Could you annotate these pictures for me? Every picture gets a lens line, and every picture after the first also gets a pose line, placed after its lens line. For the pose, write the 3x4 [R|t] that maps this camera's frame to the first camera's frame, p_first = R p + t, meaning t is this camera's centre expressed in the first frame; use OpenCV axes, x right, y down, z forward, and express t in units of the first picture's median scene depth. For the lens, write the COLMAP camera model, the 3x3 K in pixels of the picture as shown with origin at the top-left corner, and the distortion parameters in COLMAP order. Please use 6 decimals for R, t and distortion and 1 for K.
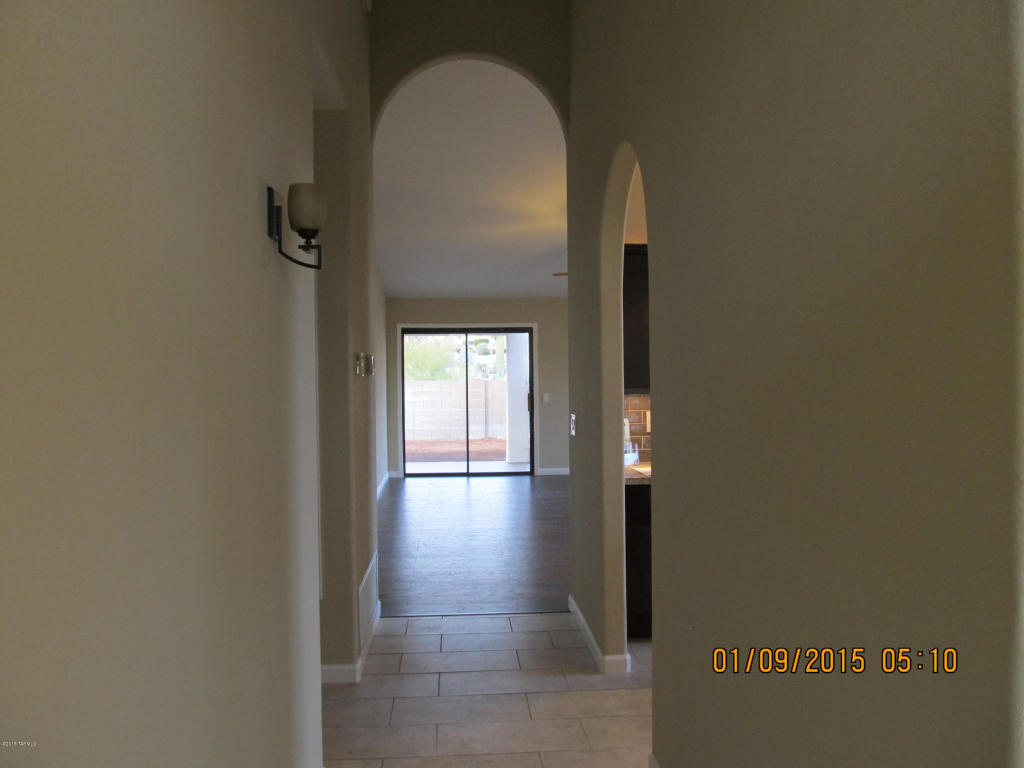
lens RADIAL K [[844.9, 0, 512.0], [0, 844.9, 384.0], [0, 0, 1]] dist [-0.068083, 0.040823]
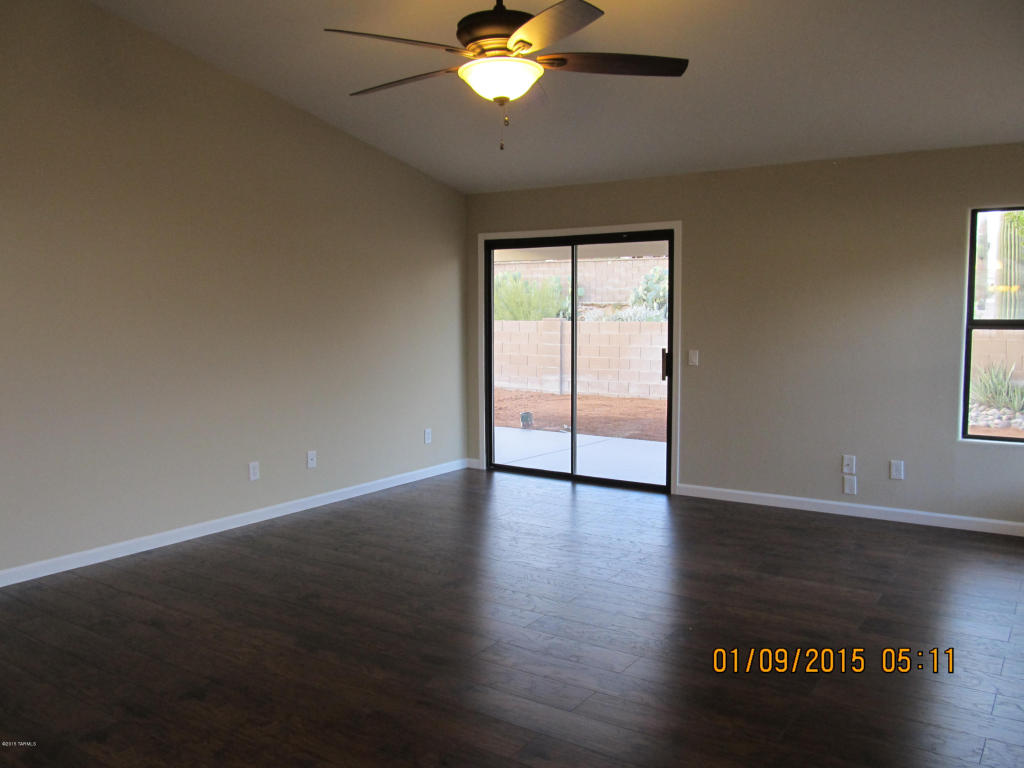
lens RADIAL K [[844.9, 0, 512.0], [0, 844.9, 384.0], [0, 0, 1]] dist [-0.068083, 0.040823]
pose [[0.783186, 0.061021, -0.618786, 0.228053], [-0.014489, 0.996694, 0.079950, -0.006781], [0.621619, -0.053650, 0.781480, 0.394145]]
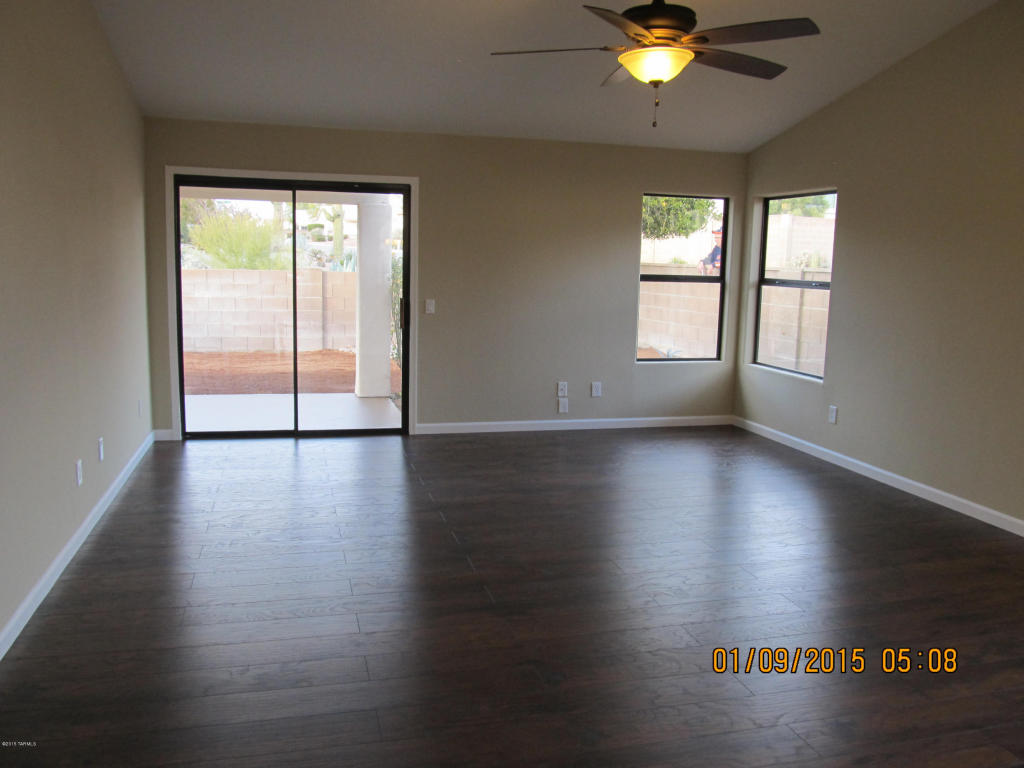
lens RADIAL K [[844.9, 0, 512.0], [0, 844.9, 384.0], [0, 0, 1]] dist [-0.068083, 0.040823]
pose [[0.981188, 0.007360, 0.192916, -0.014086], [-0.031840, 0.991758, 0.124103, -0.003841], [-0.190413, -0.127911, 0.973335, 0.319727]]
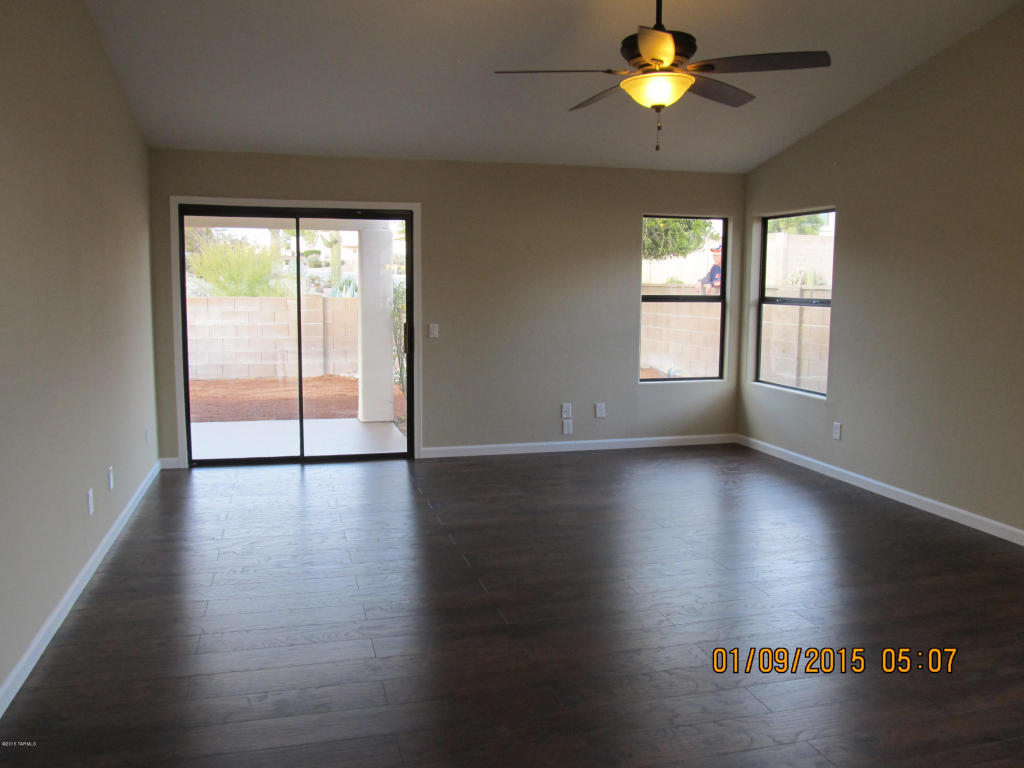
lens RADIAL K [[844.9, 0, 512.0], [0, 844.9, 384.0], [0, 0, 1]] dist [-0.068083, 0.040823]
pose [[0.980757, -0.004732, 0.195176, -0.017959], [-0.014661, 0.995098, 0.097797, -0.004031], [-0.194682, -0.098776, 0.975880, 0.318389]]
